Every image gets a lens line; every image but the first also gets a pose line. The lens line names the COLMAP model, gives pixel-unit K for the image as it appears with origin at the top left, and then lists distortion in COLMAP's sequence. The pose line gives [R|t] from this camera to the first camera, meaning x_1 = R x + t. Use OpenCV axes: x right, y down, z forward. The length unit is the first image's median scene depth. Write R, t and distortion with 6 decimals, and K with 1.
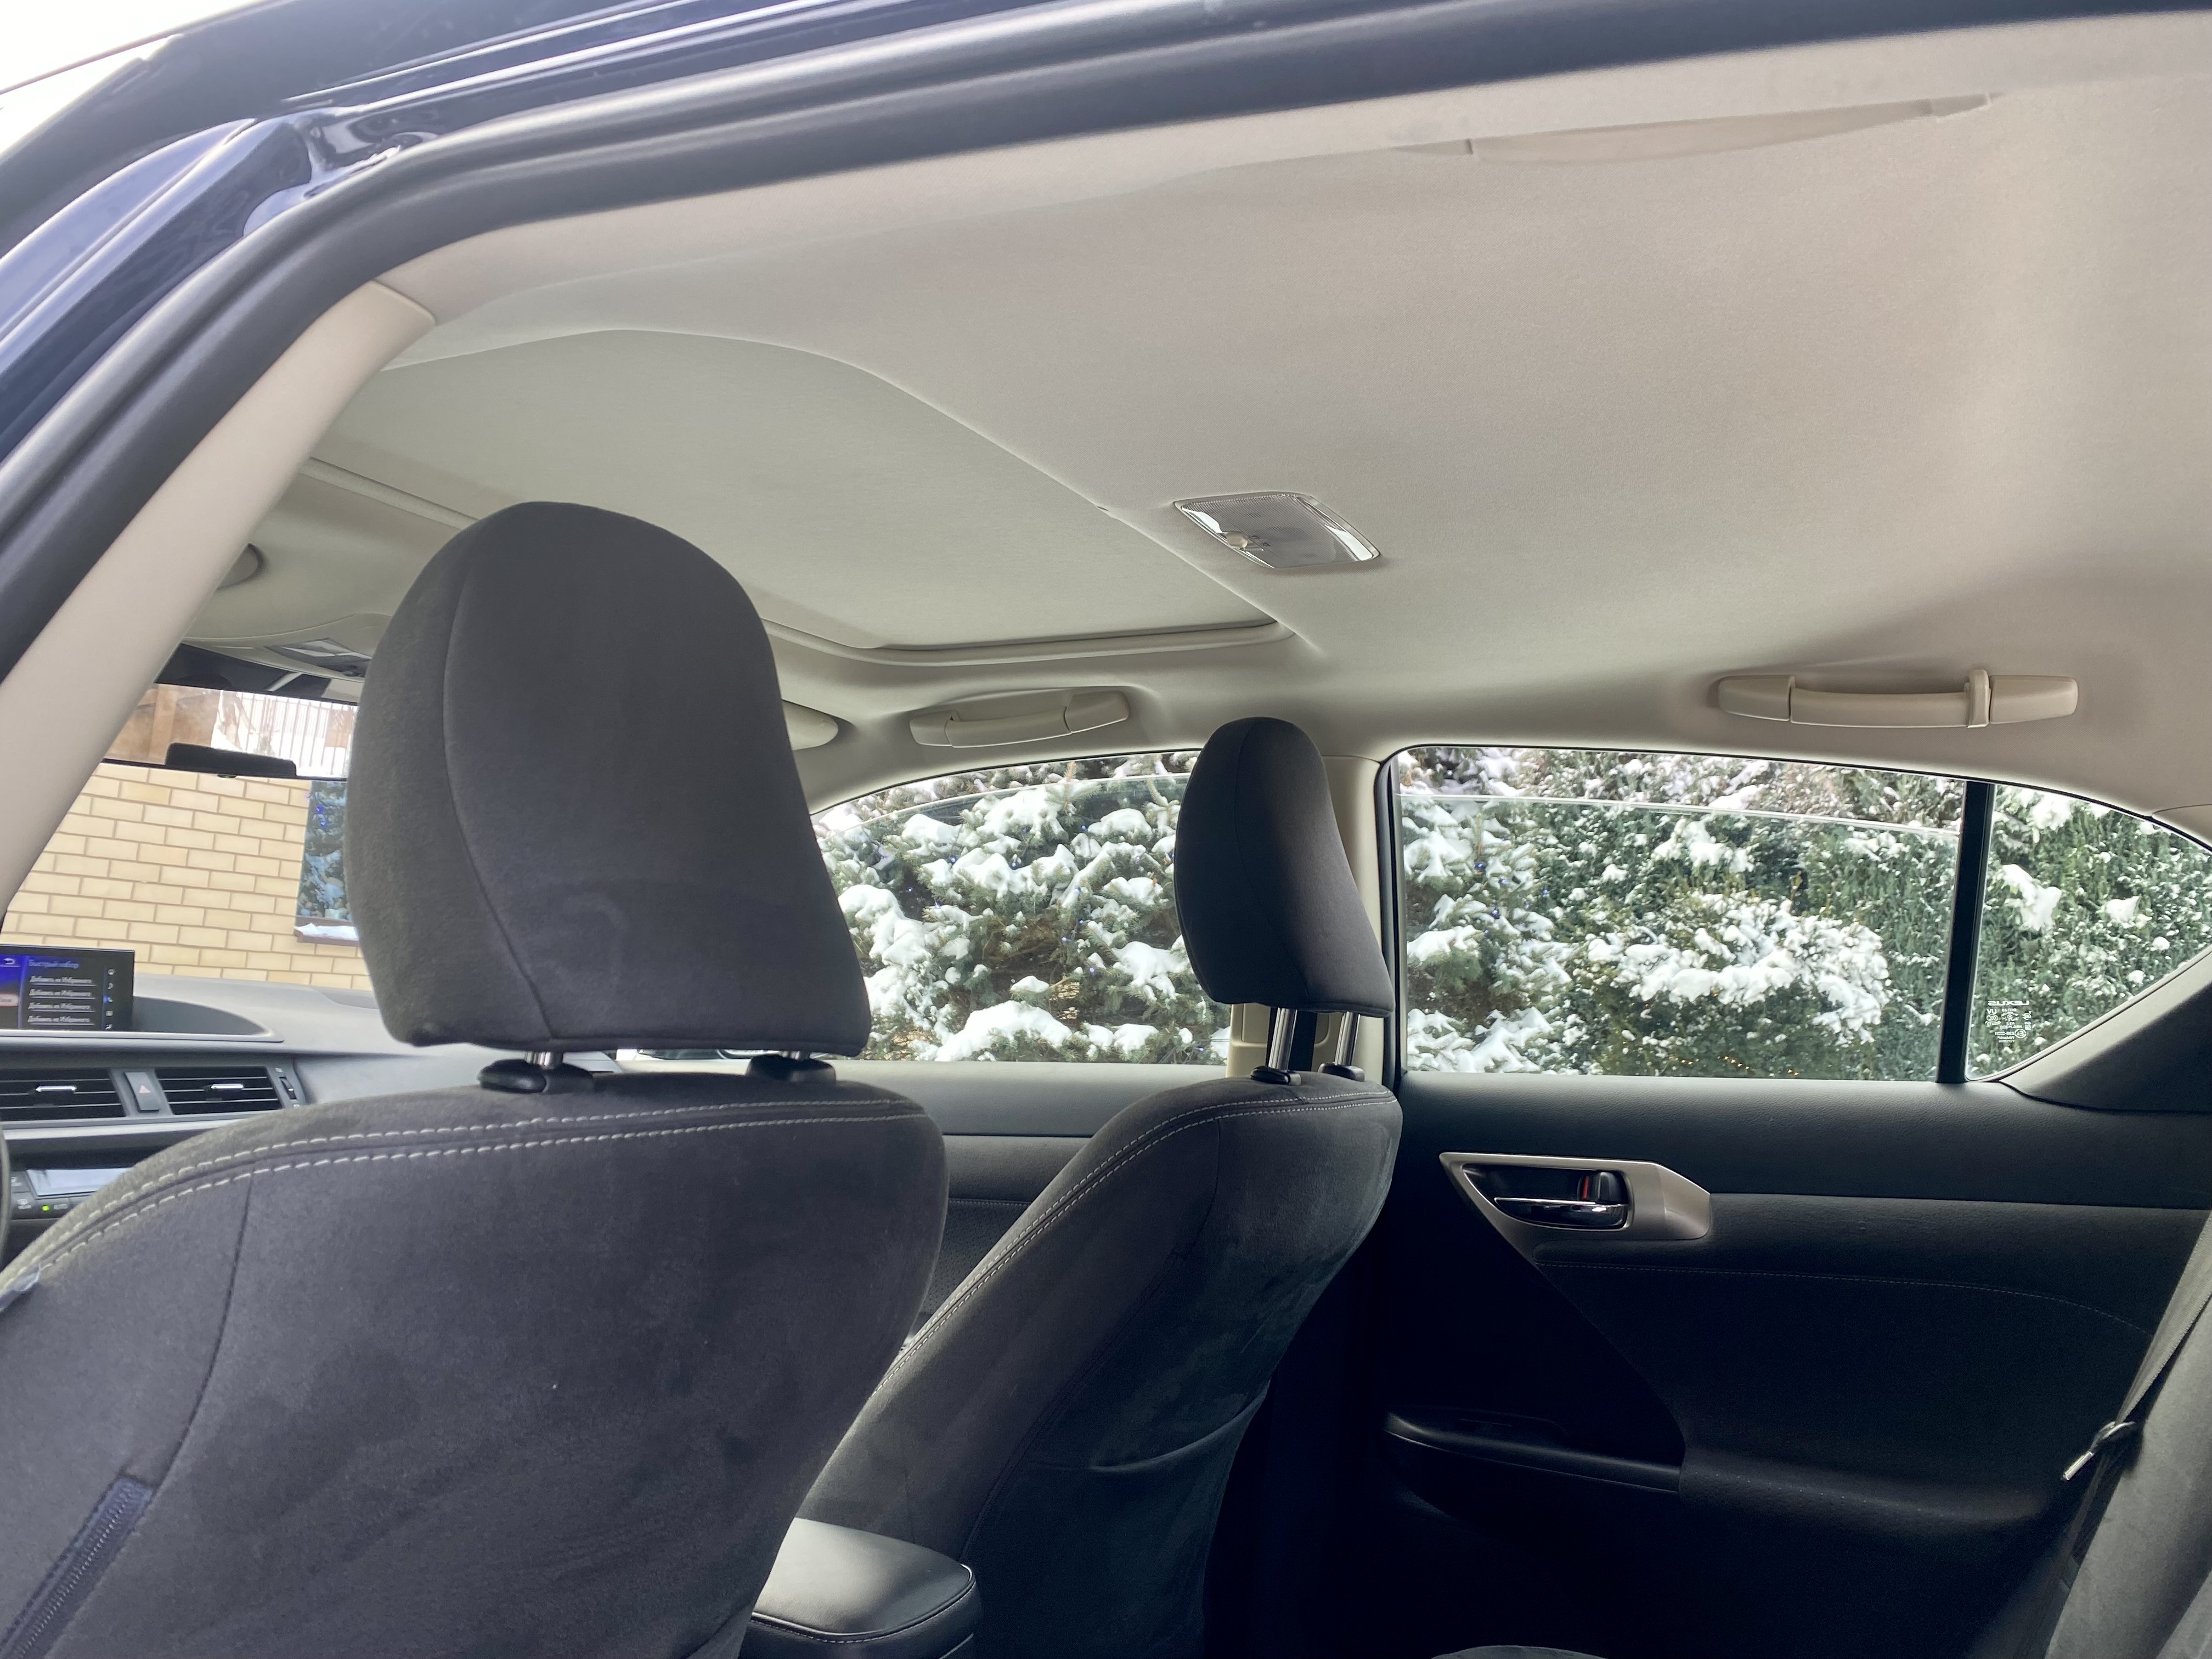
lens RADIAL K [[1556.2, 0, 1106.3], [0, 1556.2, 870.6], [0, 0, 1]] dist [0.003965, 0.005606]
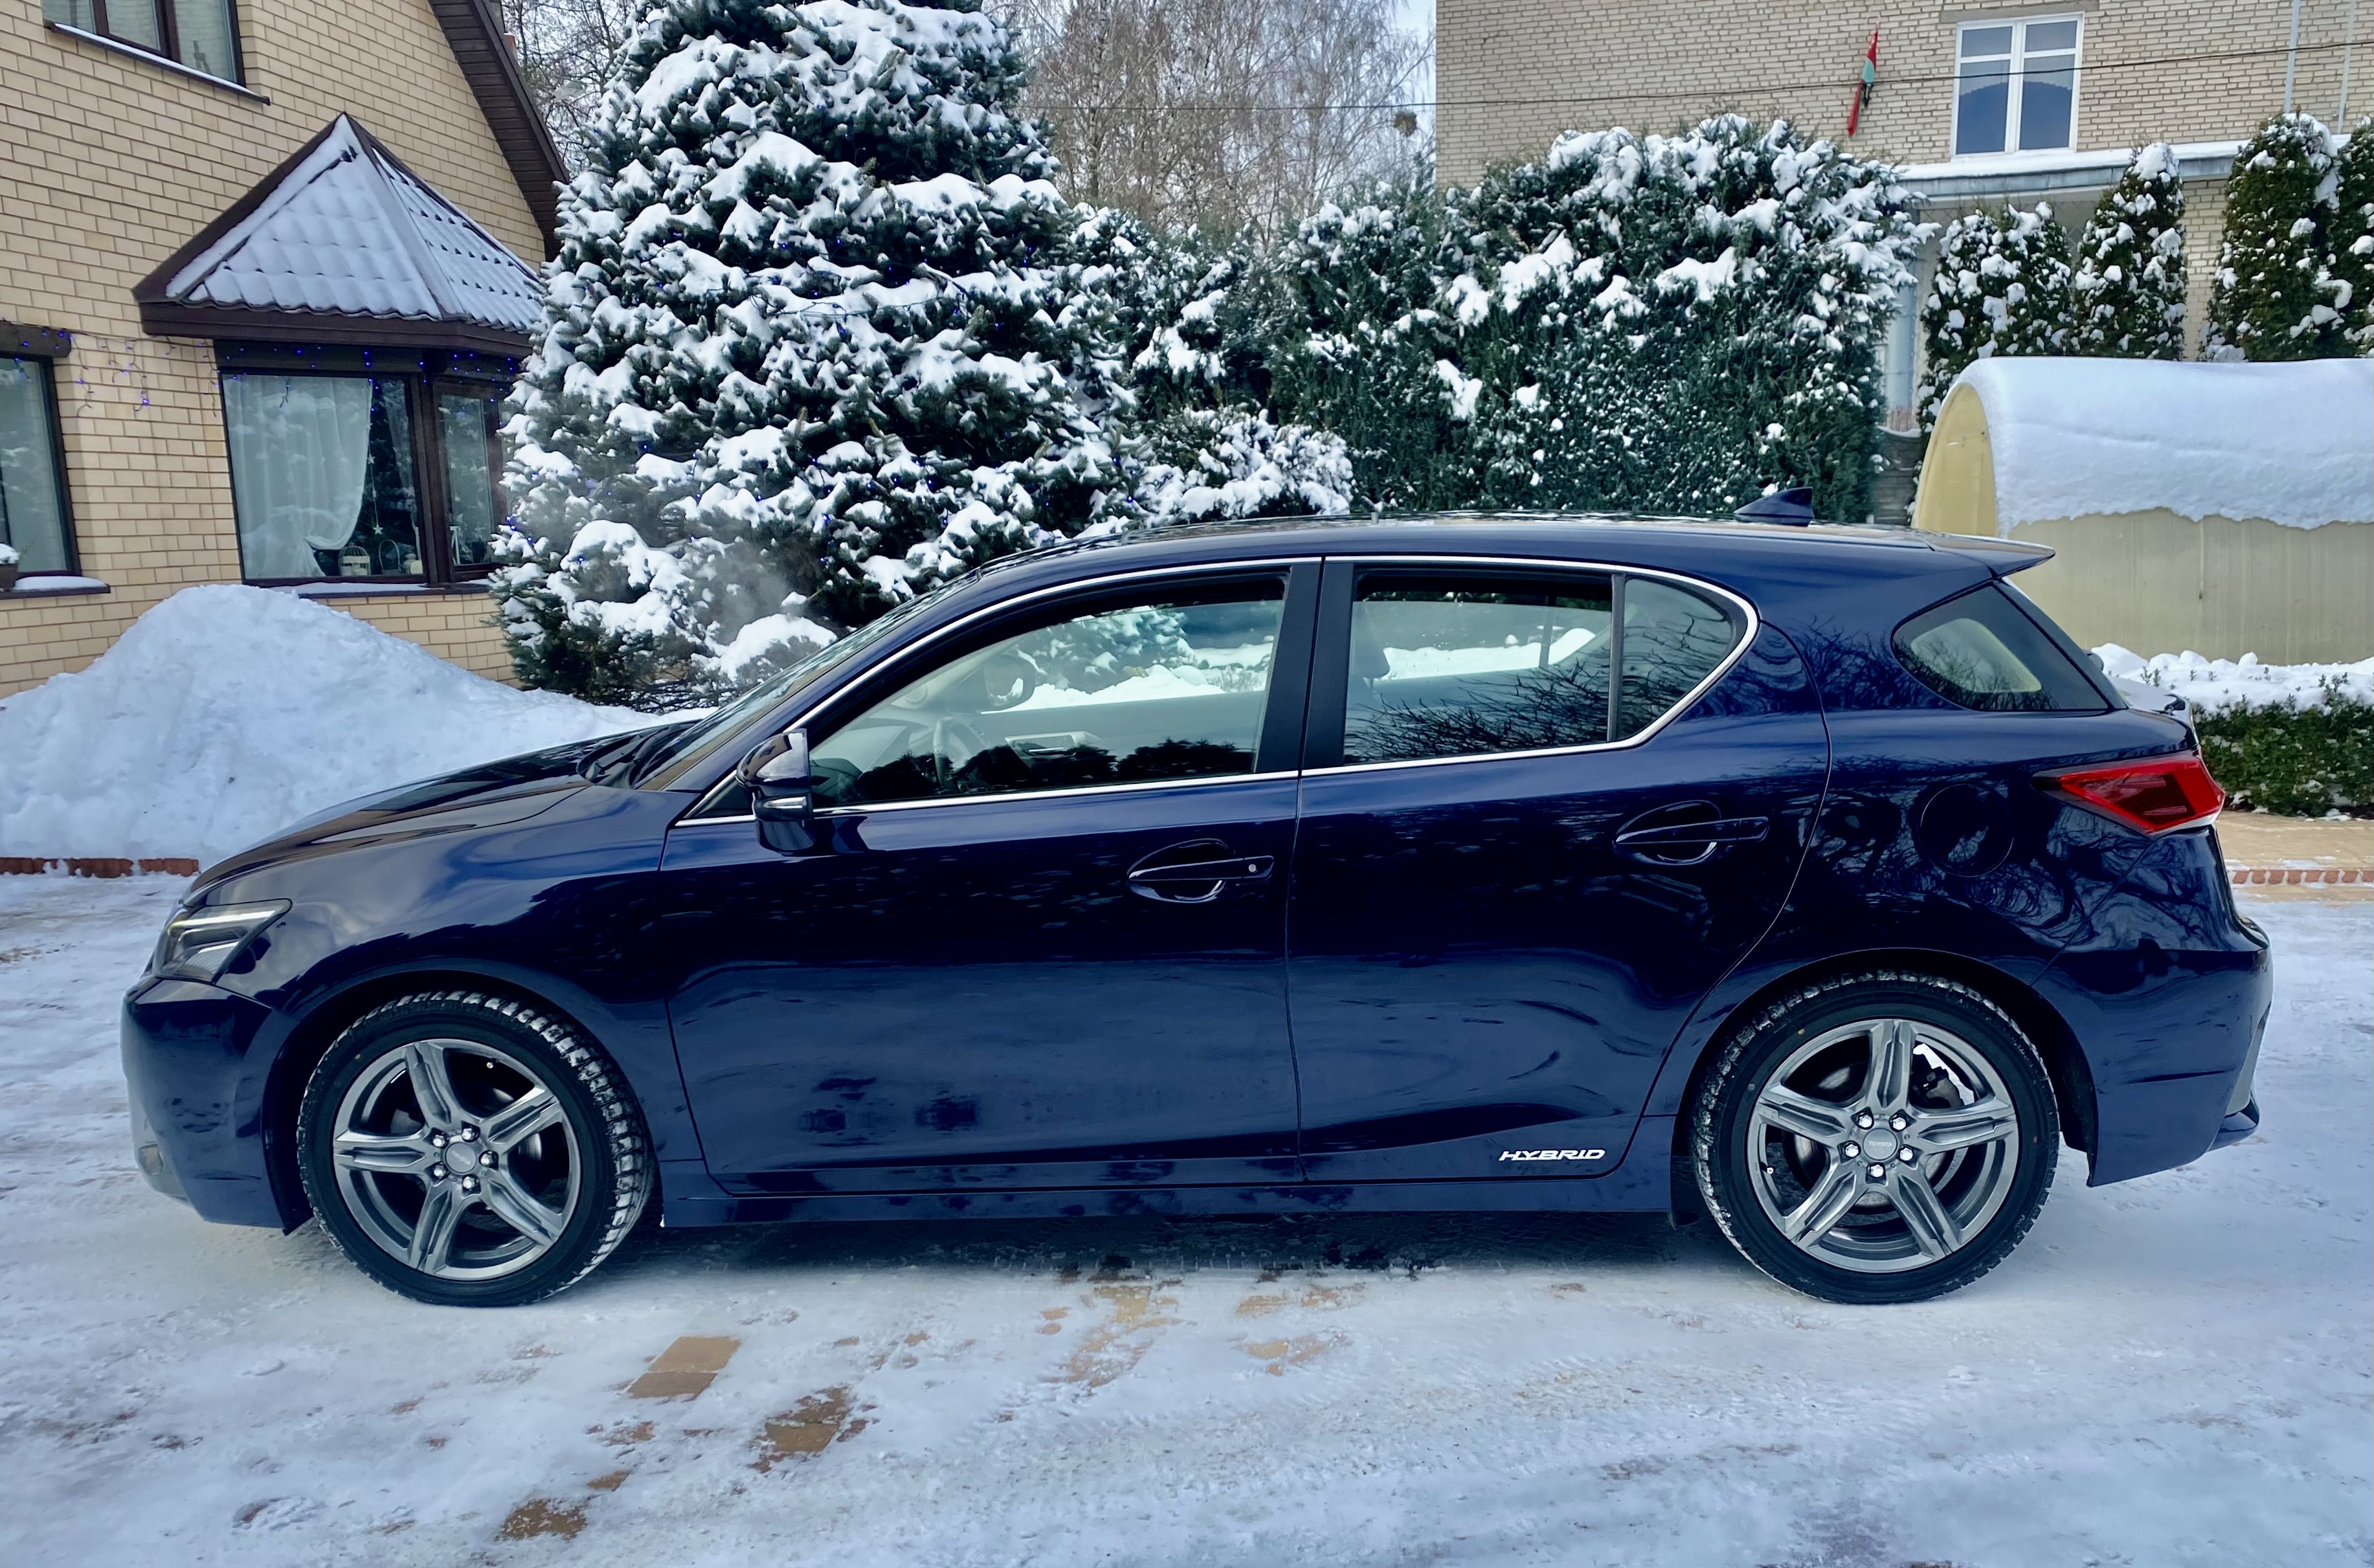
lens RADIAL K [[1800.0, 0, 1187.0], [0, 1800.0, 784.0], [0, 0, 1]] dist [-0.000487, -0.000075]
pose [[0.917949, -0.143463, 0.369848, -0.115037], [0.051508, 0.967528, 0.247460, -0.044306], [-0.393340, -0.208105, 0.895531, -0.151044]]
